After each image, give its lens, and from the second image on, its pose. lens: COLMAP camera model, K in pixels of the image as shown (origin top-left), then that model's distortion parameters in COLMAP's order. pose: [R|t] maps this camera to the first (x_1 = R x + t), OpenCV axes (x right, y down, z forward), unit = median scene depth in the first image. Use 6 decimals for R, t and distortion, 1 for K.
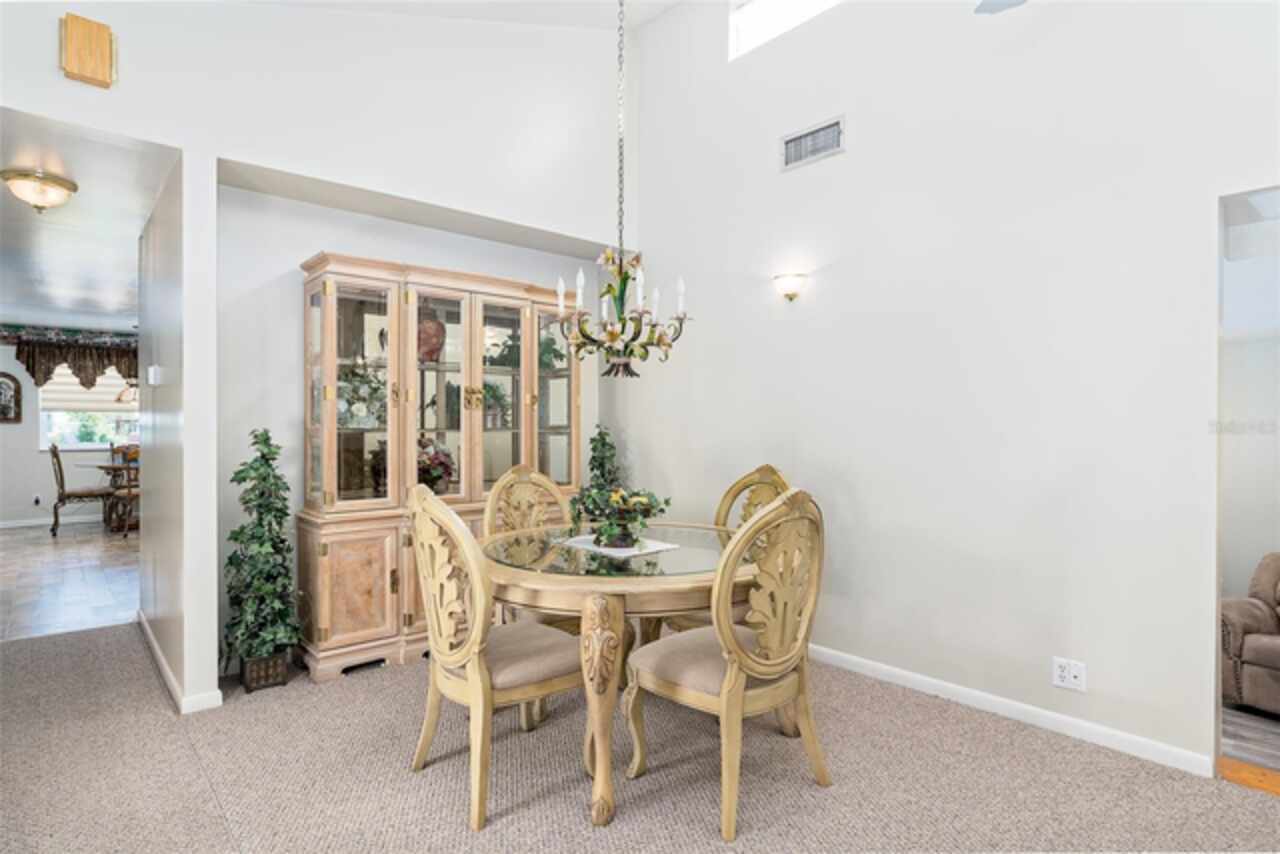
lens RADIAL K [[680.6, 0, 641.7], [0, 680.6, 431.1], [0, 0, 1]] dist [0.003291, 0.000952]
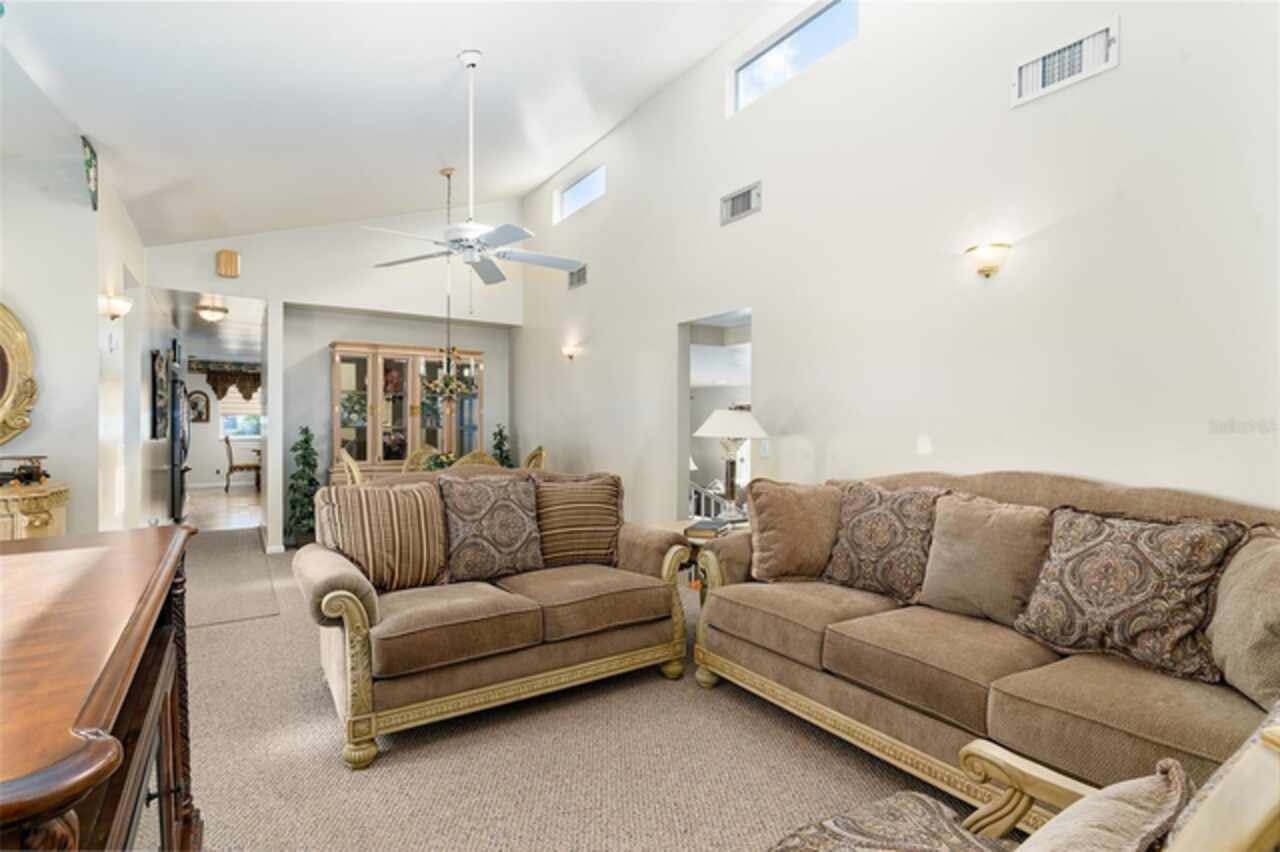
lens RADIAL K [[614.4, 0, 641.2], [0, 614.4, 427.7], [0, 0, 1]] dist [-0.000178, -0.000030]
pose [[0.991373, 0.001279, -0.131062, 0.647356], [-0.001539, 0.999997, -0.001881, 0.002433], [0.131059, 0.002066, 0.991372, -0.671383]]
